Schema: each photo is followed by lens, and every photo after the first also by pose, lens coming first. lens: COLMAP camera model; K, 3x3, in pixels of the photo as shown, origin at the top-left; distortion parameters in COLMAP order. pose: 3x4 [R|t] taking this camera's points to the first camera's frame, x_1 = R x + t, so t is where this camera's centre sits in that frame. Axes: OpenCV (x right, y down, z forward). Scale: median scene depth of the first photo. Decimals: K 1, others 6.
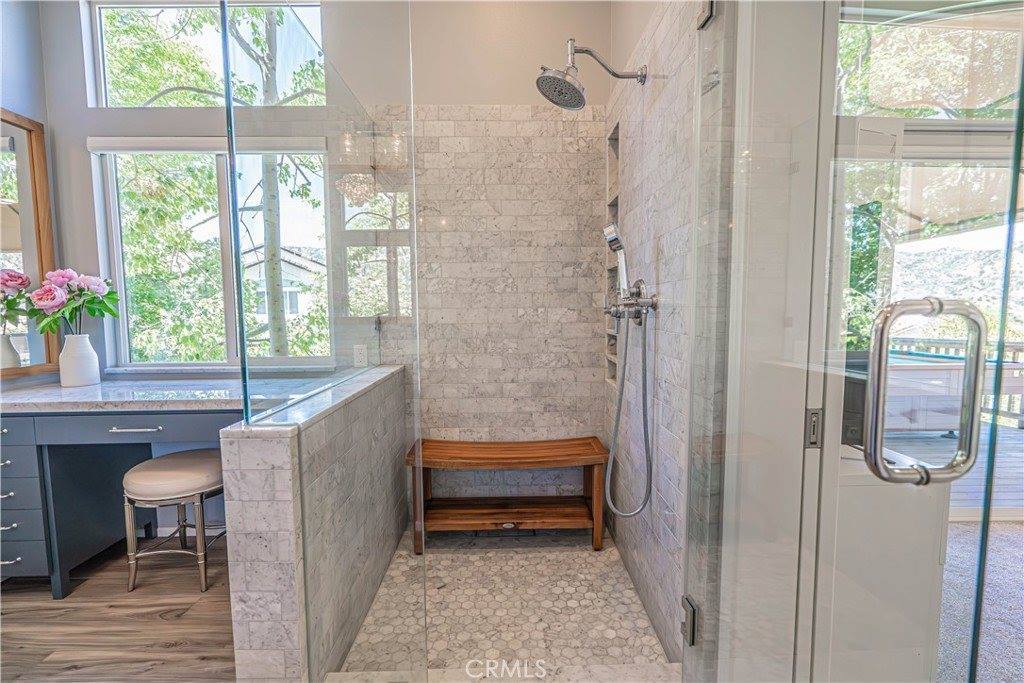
lens RADIAL K [[457.2, 0, 508.2], [0, 457.2, 347.6], [0, 0, 1]] dist [-0.000859, -0.000168]
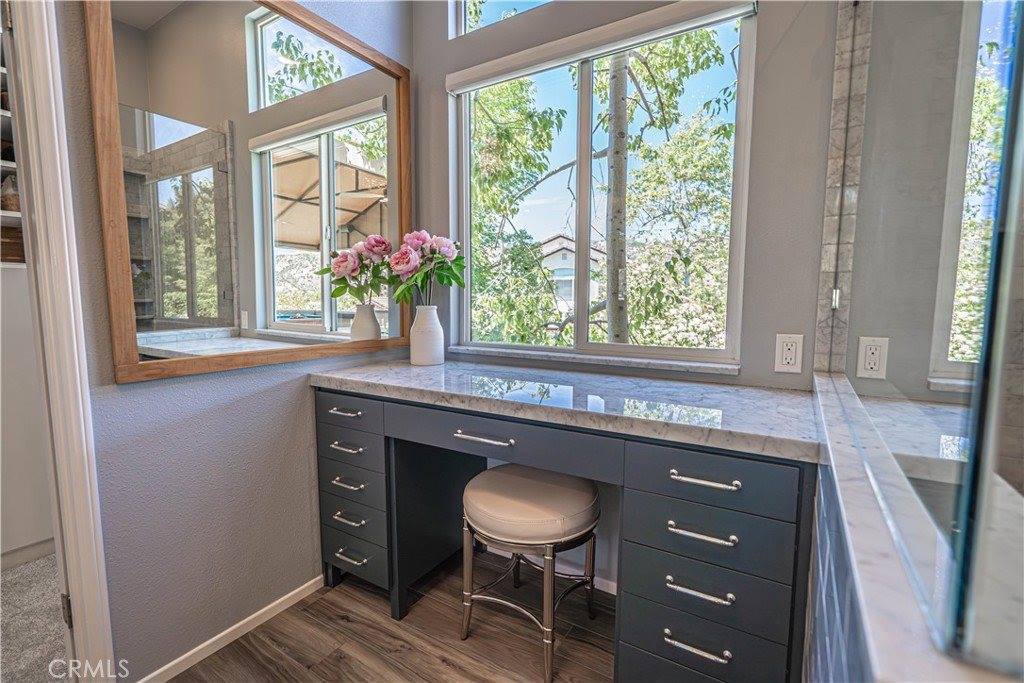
lens RADIAL K [[455.3, 0, 510.6], [0, 455.3, 345.7], [0, 0, 1]] dist [-0.003774, 0.000038]
pose [[0.841353, 0.064618, -0.536609, -0.349030], [-0.053558, 0.997909, 0.036193, 0.007665], [0.537826, -0.001712, 0.843054, 0.365035]]
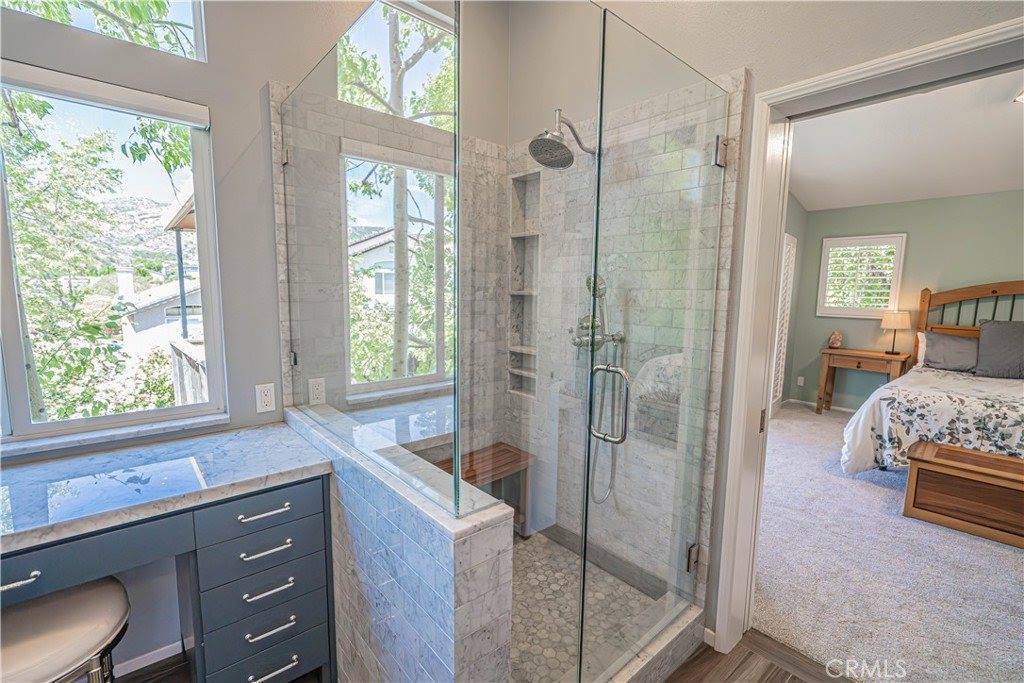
lens RADIAL K [[455.3, 0, 510.6], [0, 455.3, 345.7], [0, 0, 1]] dist [-0.003774, 0.000038]
pose [[0.769454, -0.055146, 0.636317, -0.552613], [0.030941, 0.998314, 0.049104, -0.108944], [-0.637952, -0.018095, 0.769863, 0.139027]]
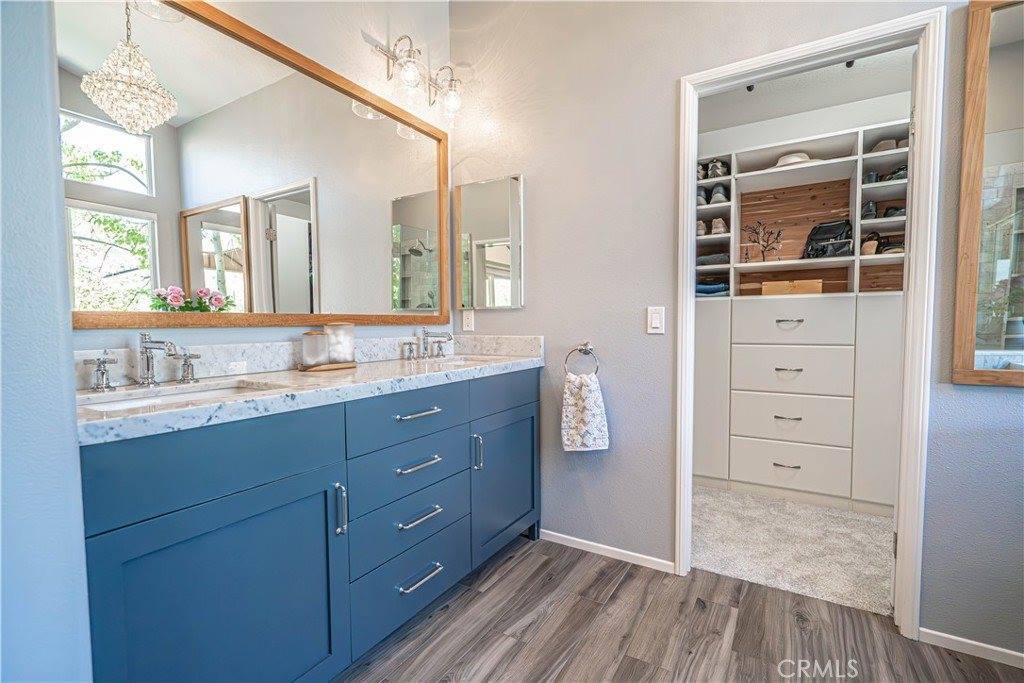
lens RADIAL K [[463.6, 0, 515.8], [0, 463.6, 345.1], [0, 0, 1]] dist [-0.001740, 0.000076]
pose [[0.535716, -0.030463, 0.843849, -1.934041], [0.068961, 0.997589, -0.007767, 0.179501], [-0.841578, 0.062354, 0.536525, -1.176627]]
